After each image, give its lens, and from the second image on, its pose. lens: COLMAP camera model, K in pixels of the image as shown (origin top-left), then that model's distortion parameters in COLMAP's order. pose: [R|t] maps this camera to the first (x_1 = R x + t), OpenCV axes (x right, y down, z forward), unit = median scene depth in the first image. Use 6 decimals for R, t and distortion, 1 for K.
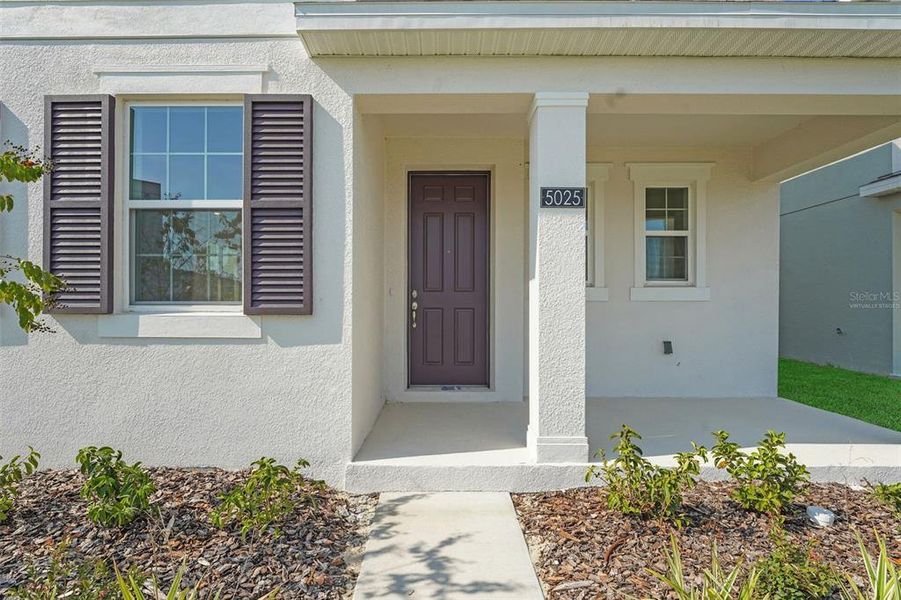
lens RADIAL K [[410.6, 0, 445.0], [0, 410.6, 304.4], [0, 0, 1]] dist [-0.013191, 0.001623]
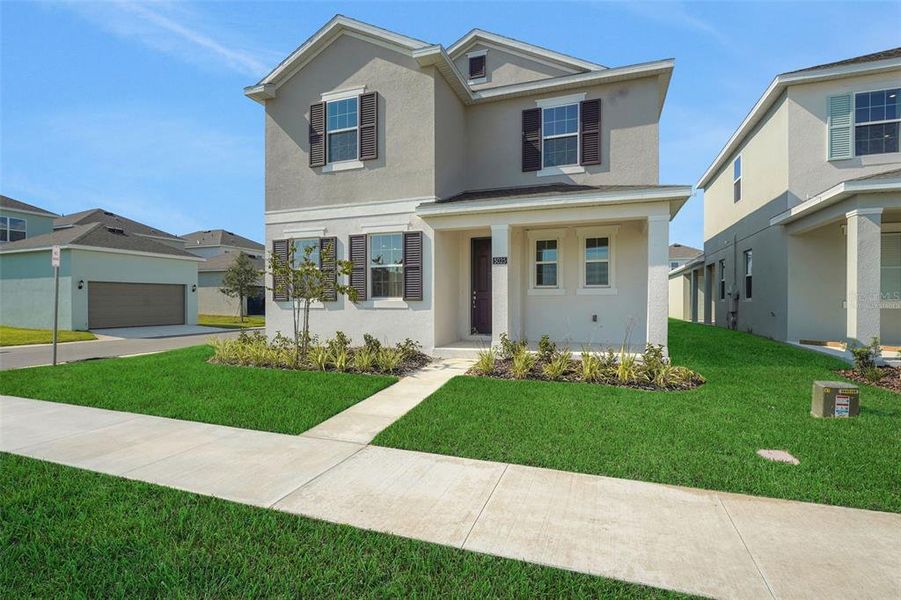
lens RADIAL K [[410.6, 0, 451.4], [0, 410.6, 299.9], [0, 0, 1]] dist [-0.013191, 0.001623]
pose [[0.941142, -0.000940, -0.338011, 0.945012], [0.002705, 0.999985, 0.004749, 0.004962], [0.338002, -0.005384, 0.941130, -1.881804]]
